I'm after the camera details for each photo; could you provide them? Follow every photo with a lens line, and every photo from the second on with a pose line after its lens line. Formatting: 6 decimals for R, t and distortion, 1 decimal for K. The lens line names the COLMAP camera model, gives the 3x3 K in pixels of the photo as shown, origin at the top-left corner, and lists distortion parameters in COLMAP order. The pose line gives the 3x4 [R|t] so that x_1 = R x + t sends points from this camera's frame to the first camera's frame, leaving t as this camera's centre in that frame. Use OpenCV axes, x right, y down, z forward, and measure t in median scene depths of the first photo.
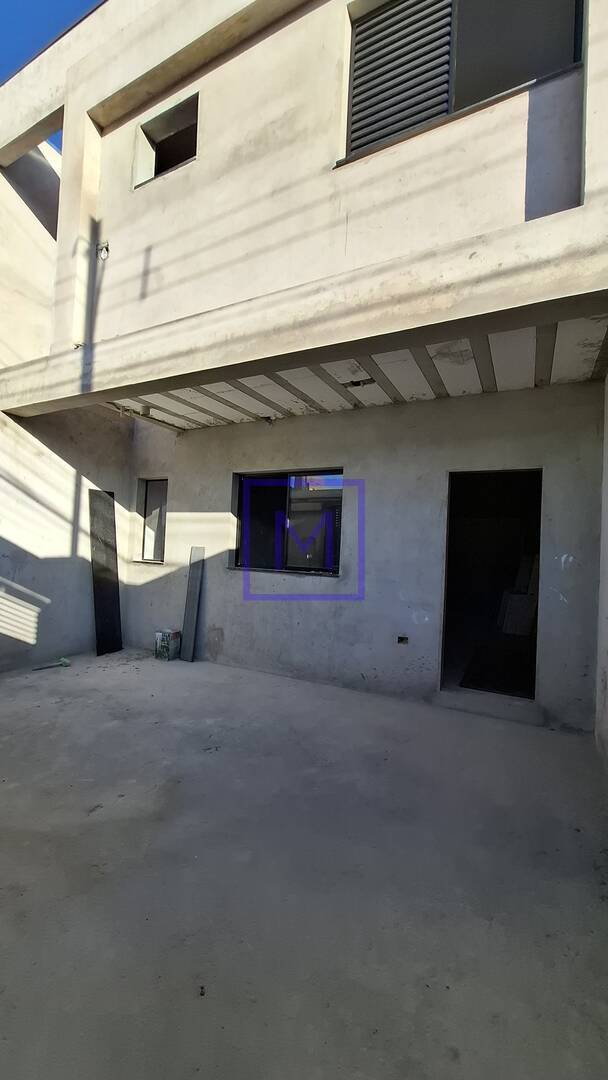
lens RADIAL K [[426.8, 0, 300.6], [0, 426.8, 541.9], [0, 0, 1]] dist [0.000767, 0.000419]
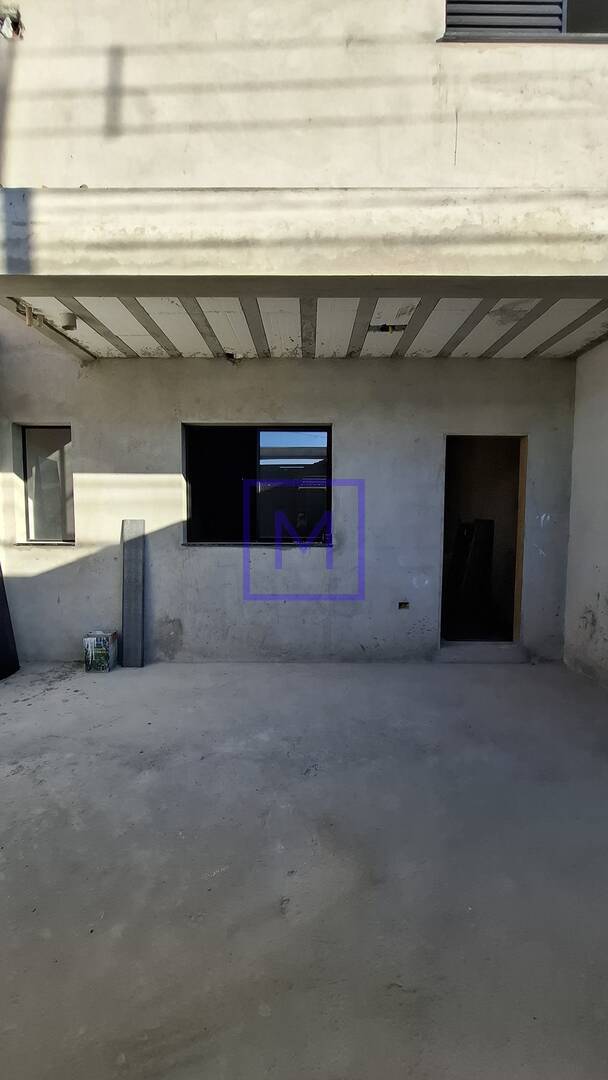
lens RADIAL K [[428.6, 0, 306.7], [0, 428.6, 545.9], [0, 0, 1]] dist [0.000200, 0.001068]
pose [[0.890236, -0.071242, 0.449894, -0.427890], [0.024377, 0.993729, 0.109123, -0.024104], [-0.454847, -0.086178, 0.886390, 0.241109]]
